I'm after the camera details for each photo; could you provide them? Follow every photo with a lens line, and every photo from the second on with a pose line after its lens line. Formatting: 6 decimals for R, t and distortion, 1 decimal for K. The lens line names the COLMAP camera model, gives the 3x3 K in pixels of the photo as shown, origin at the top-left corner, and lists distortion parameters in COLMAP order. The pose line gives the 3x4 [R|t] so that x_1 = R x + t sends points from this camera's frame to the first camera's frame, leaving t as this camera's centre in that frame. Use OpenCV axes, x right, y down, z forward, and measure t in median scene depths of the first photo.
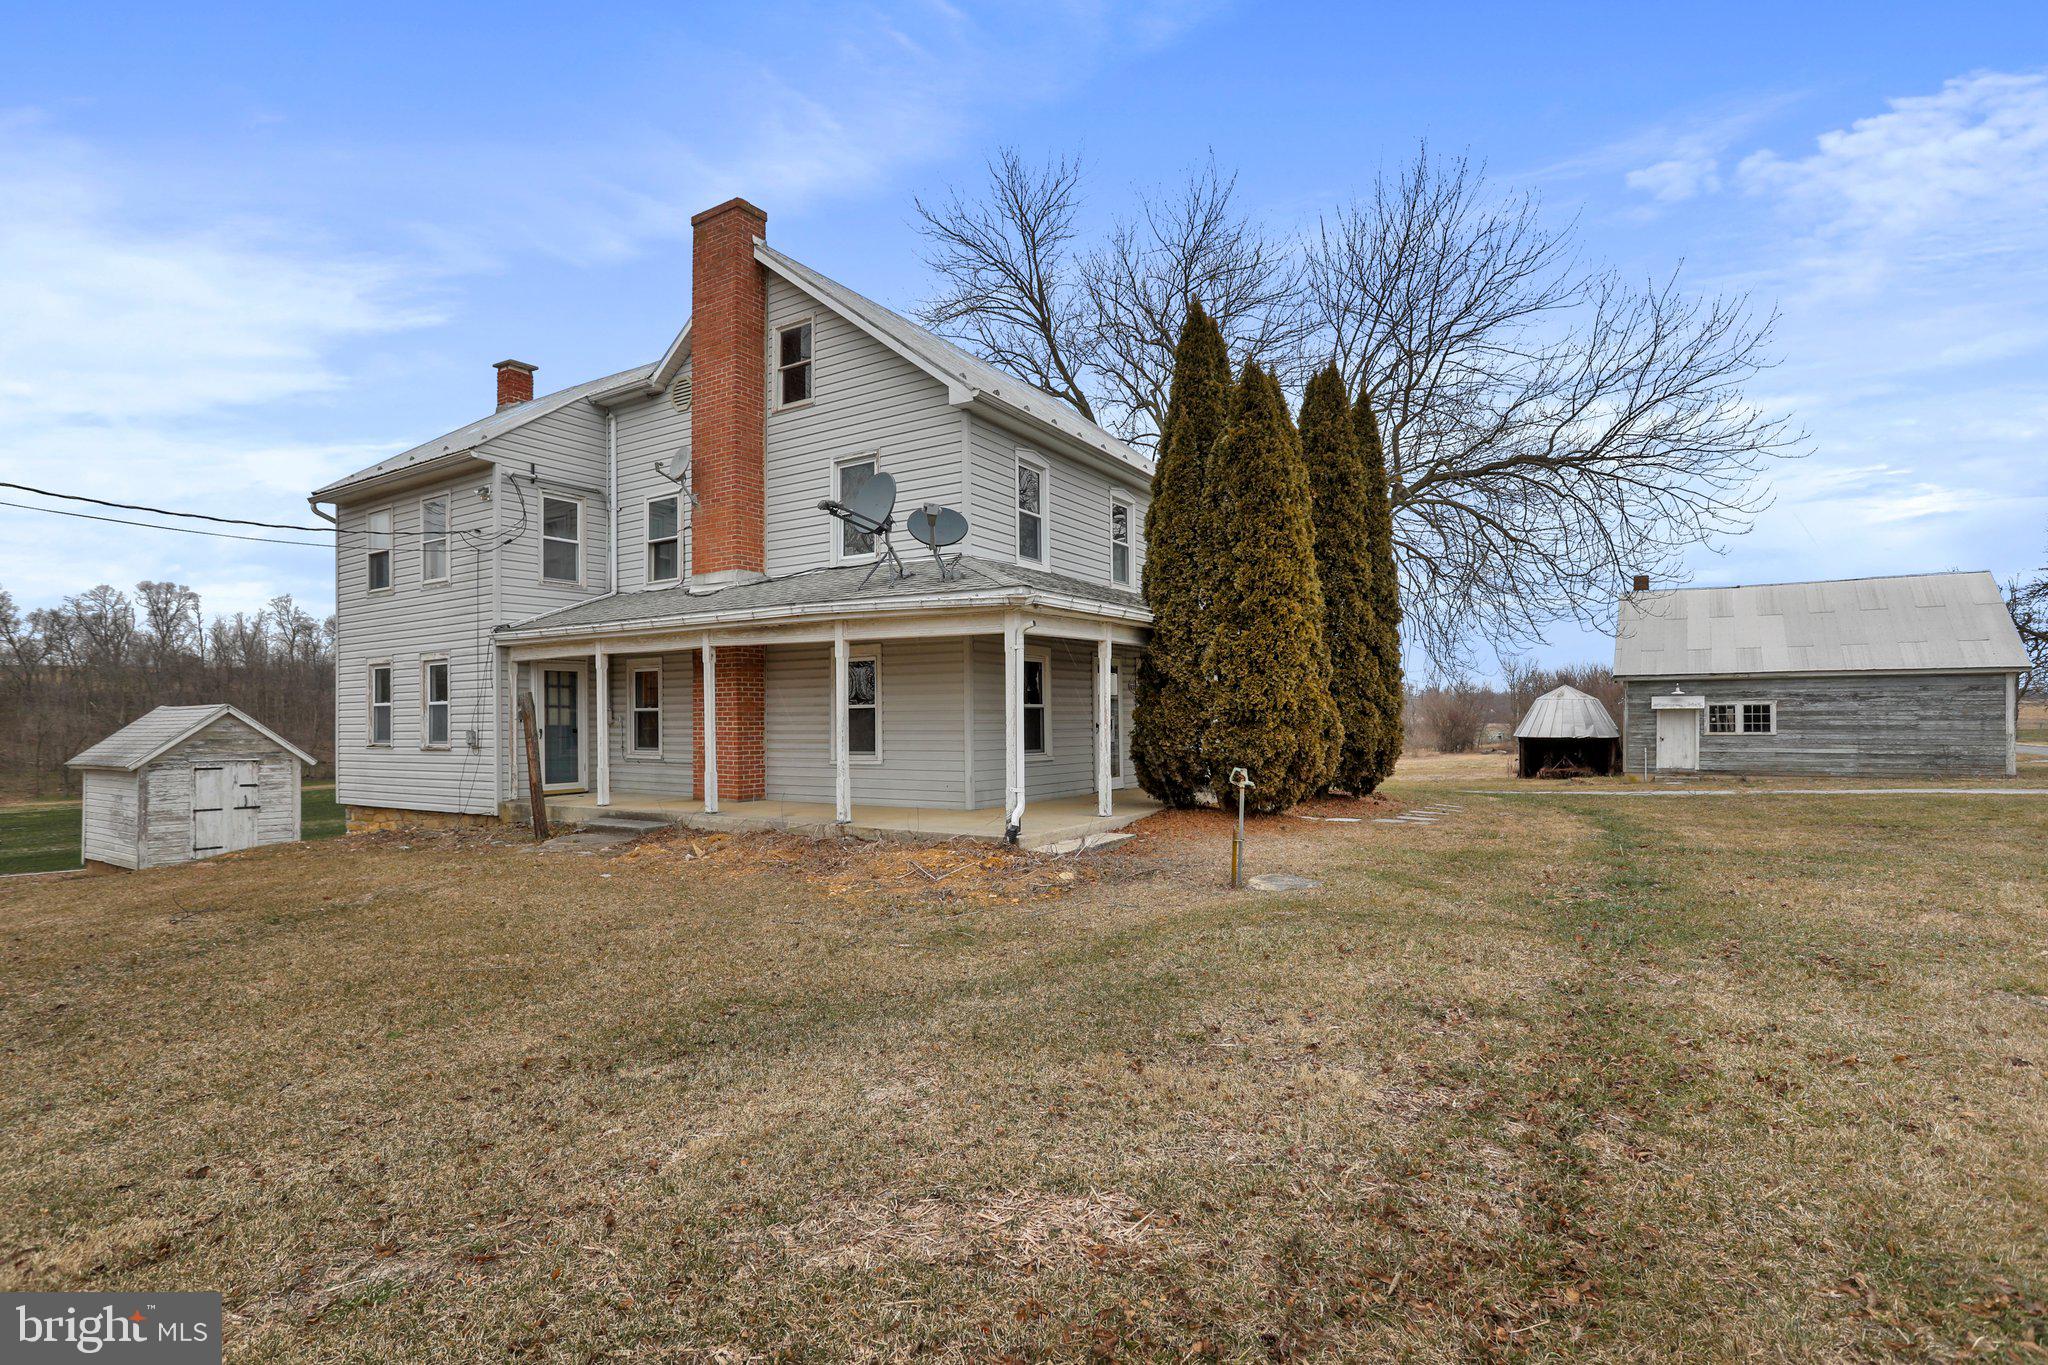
lens RADIAL K [[995.9, 0, 1038.7], [0, 995.9, 716.0], [0, 0, 1]] dist [-0.027552, 0.014464]
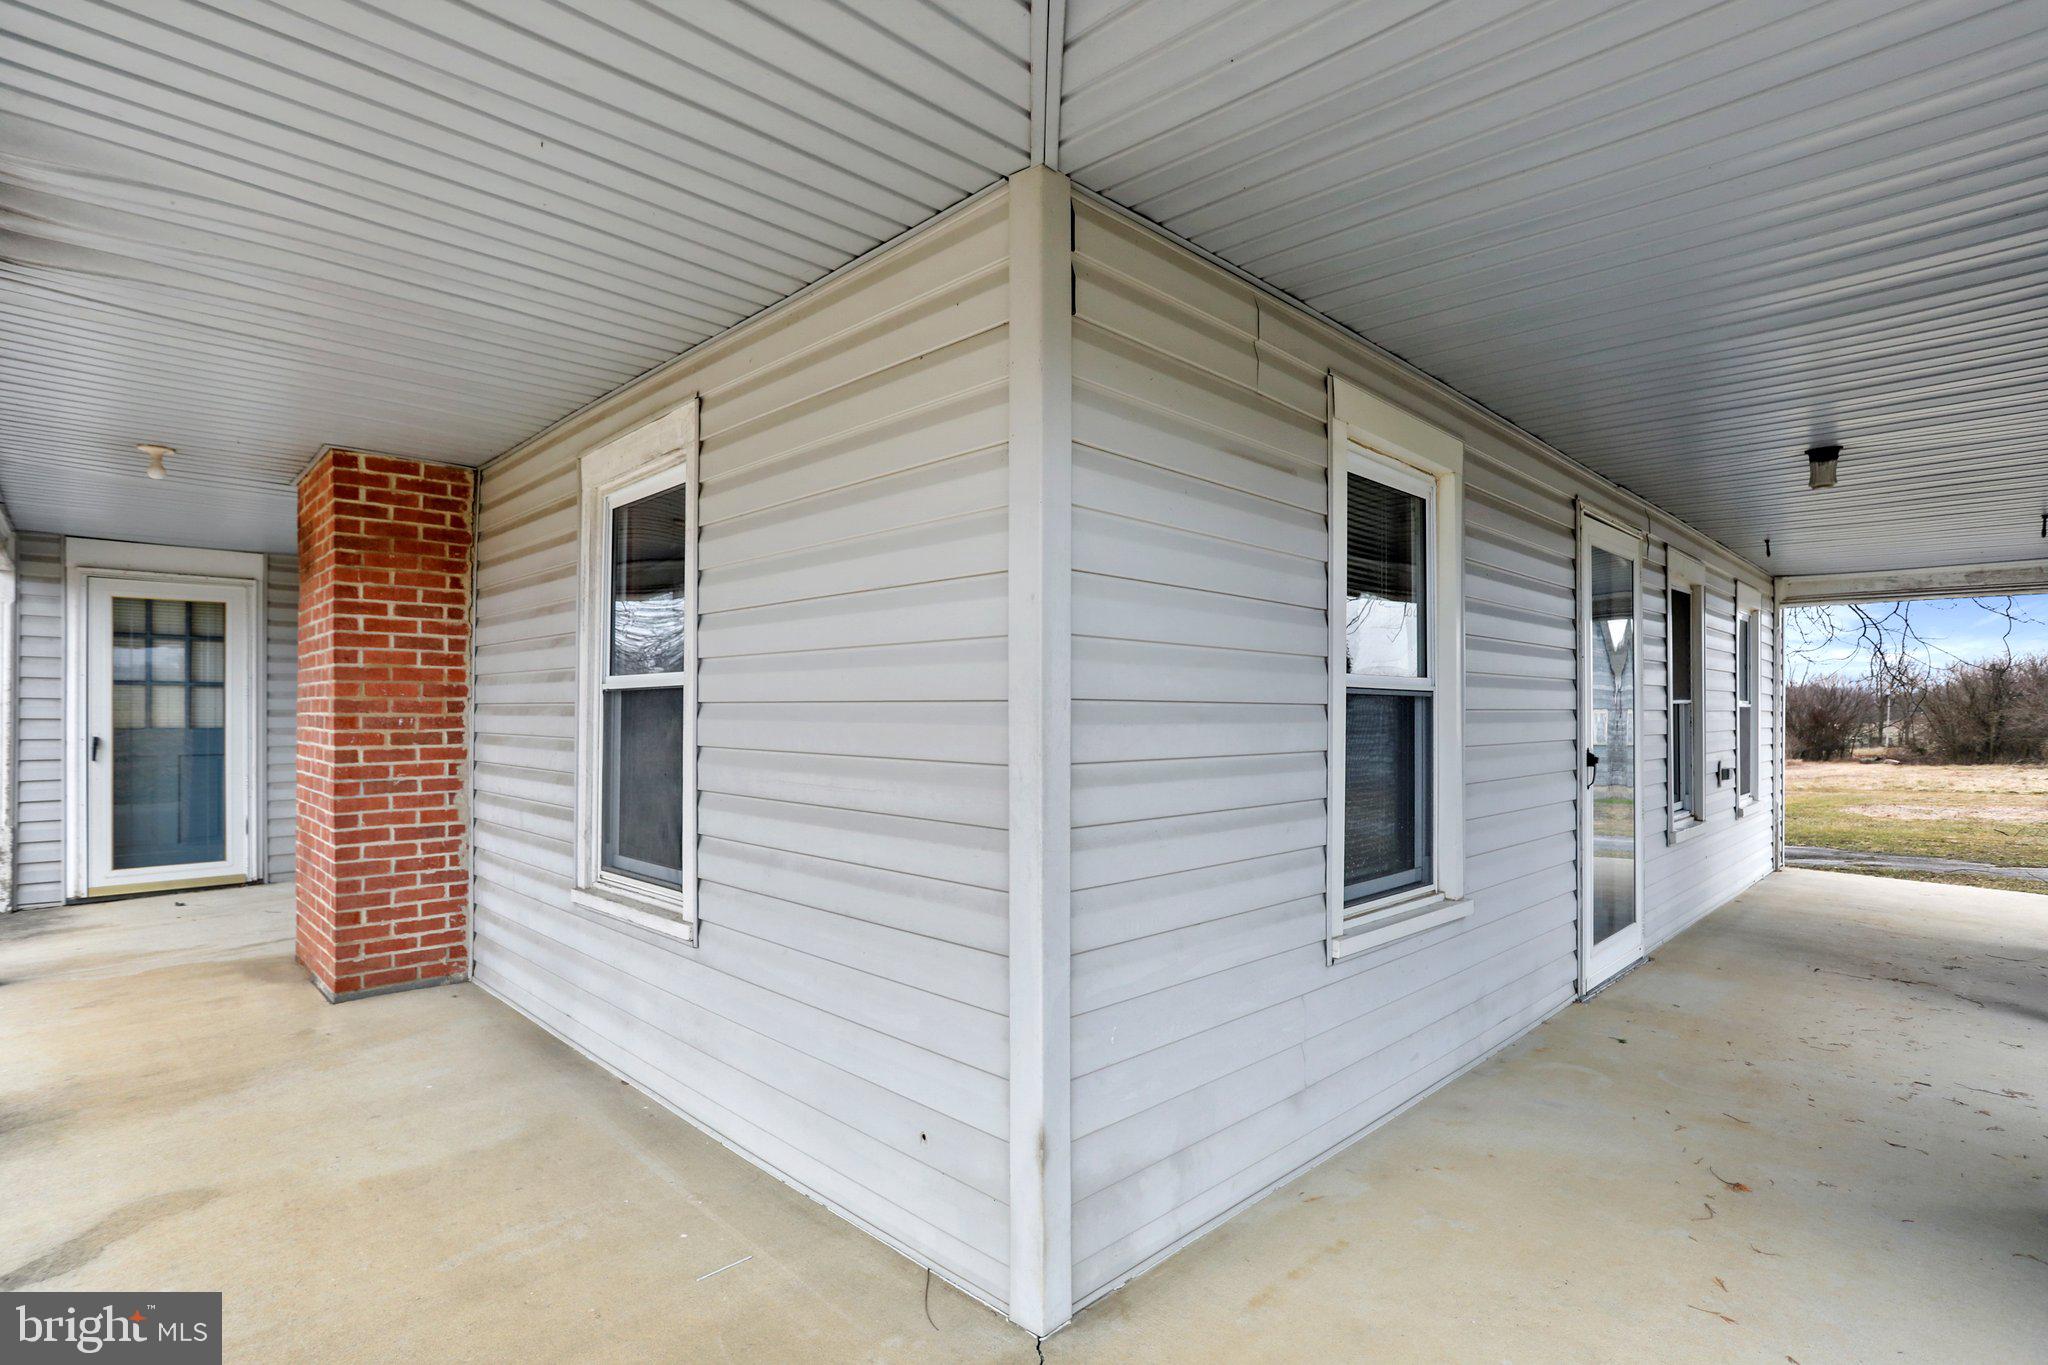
lens RADIAL K [[995.9, 0, 1015.9], [0, 995.9, 702.8], [0, 0, 1]] dist [-0.027552, 0.014464]
pose [[0.966109, 0.010021, -0.257941, -0.013554], [-0.011167, 0.999933, -0.002978, -0.002179], [0.257894, 0.005757, 0.966156, 0.353639]]
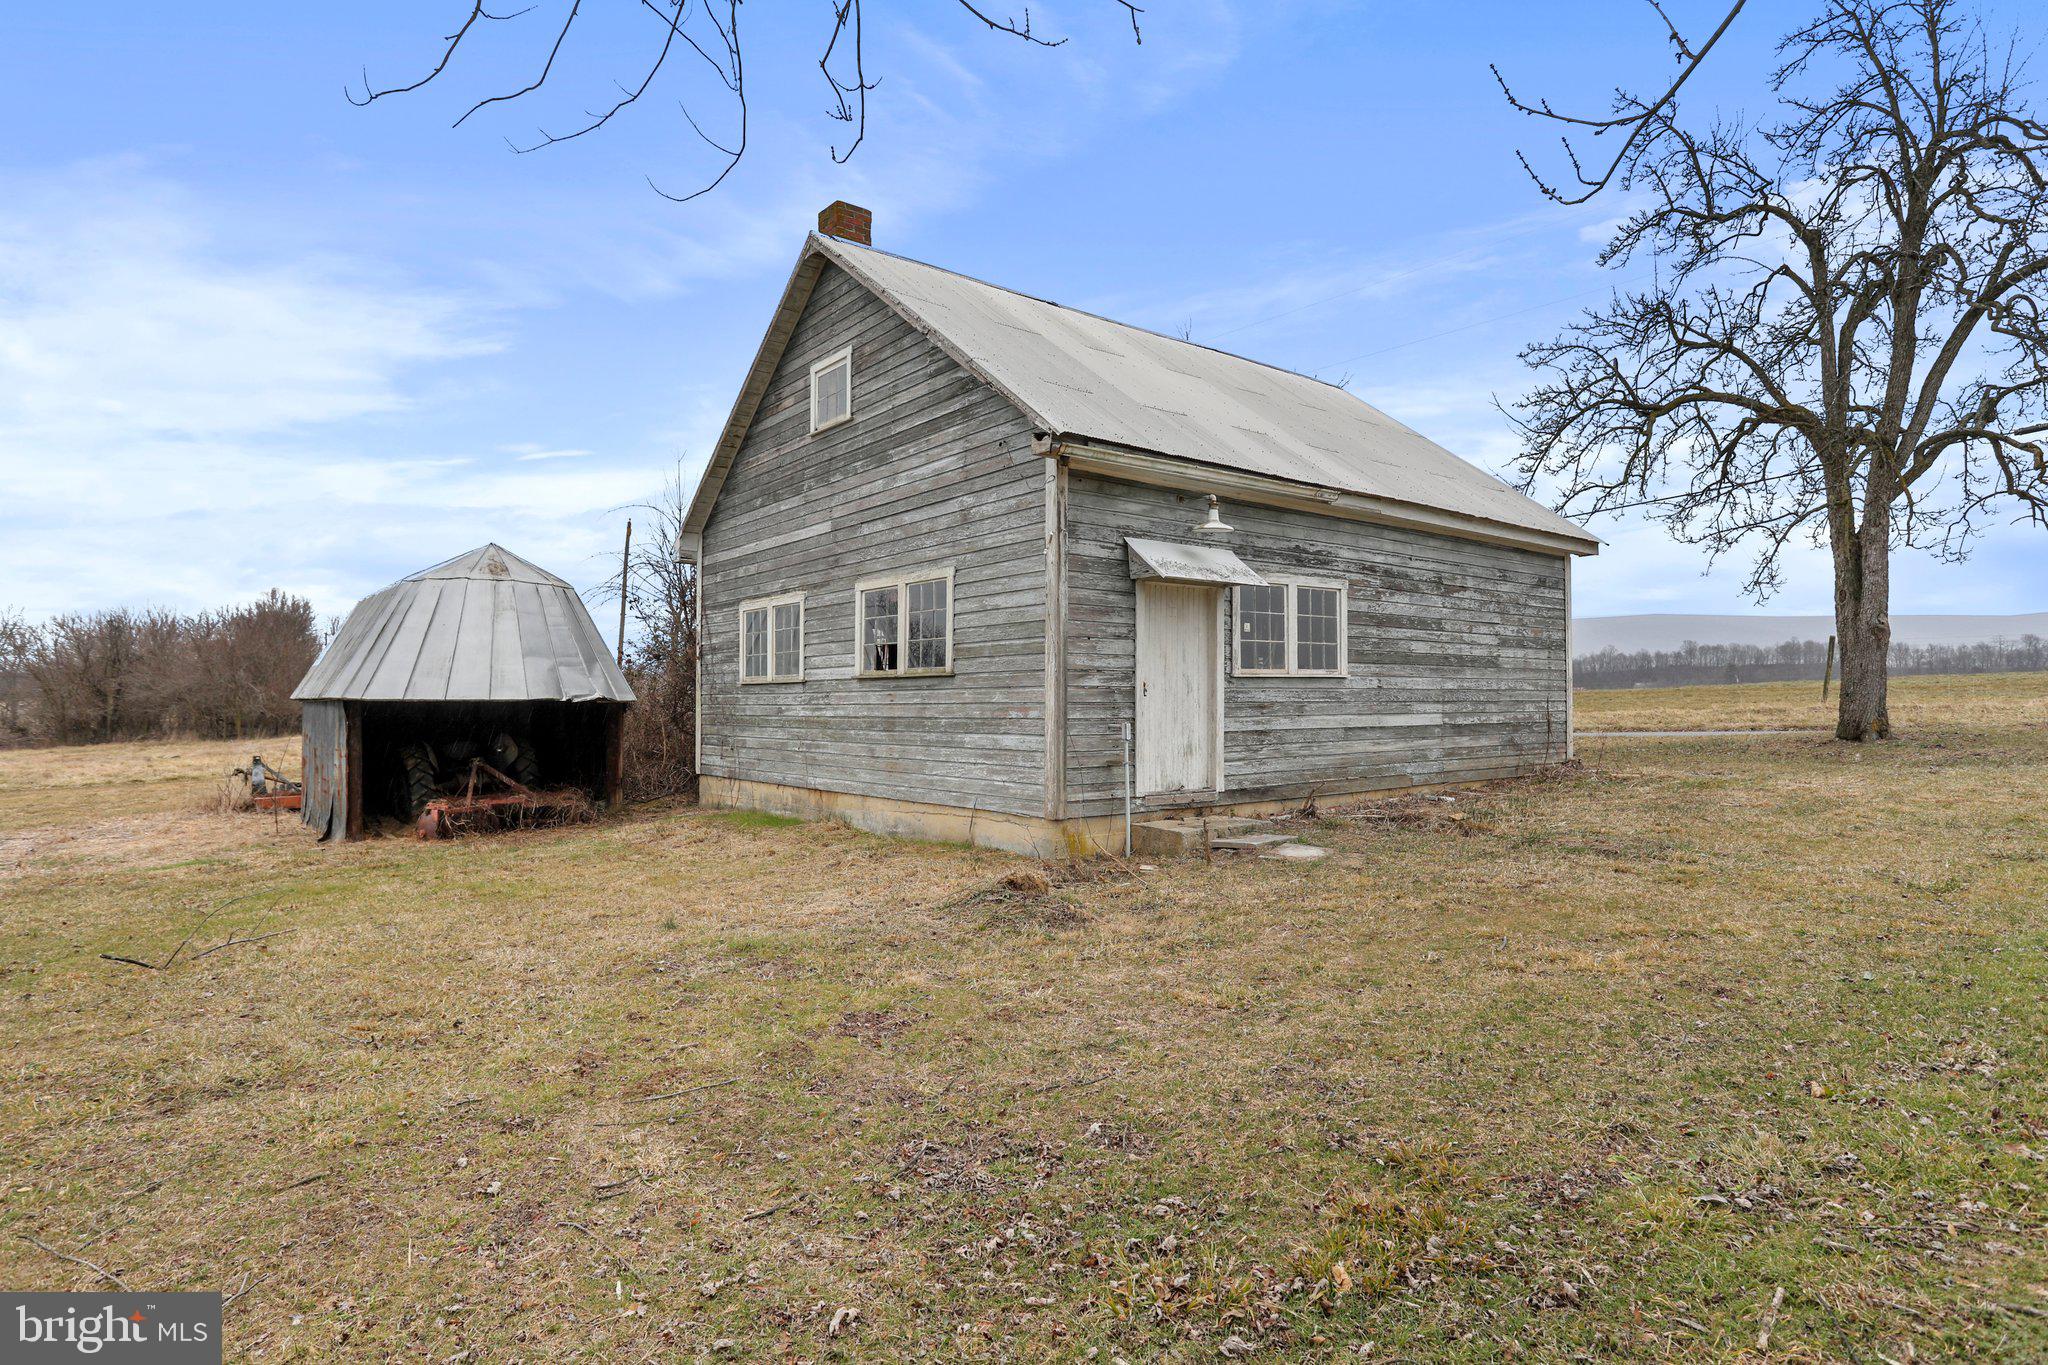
lens RADIAL K [[1056.5, 0, 1023.9], [0, 1056.5, 693.6], [0, 0, 1]] dist [-0.007733, -0.000407]
pose [[0.327293, 0.007357, 0.944894, 0.358436], [-0.003550, 0.999972, -0.006556, 0.028024], [-0.944916, -0.001209, 0.327310, 0.997998]]
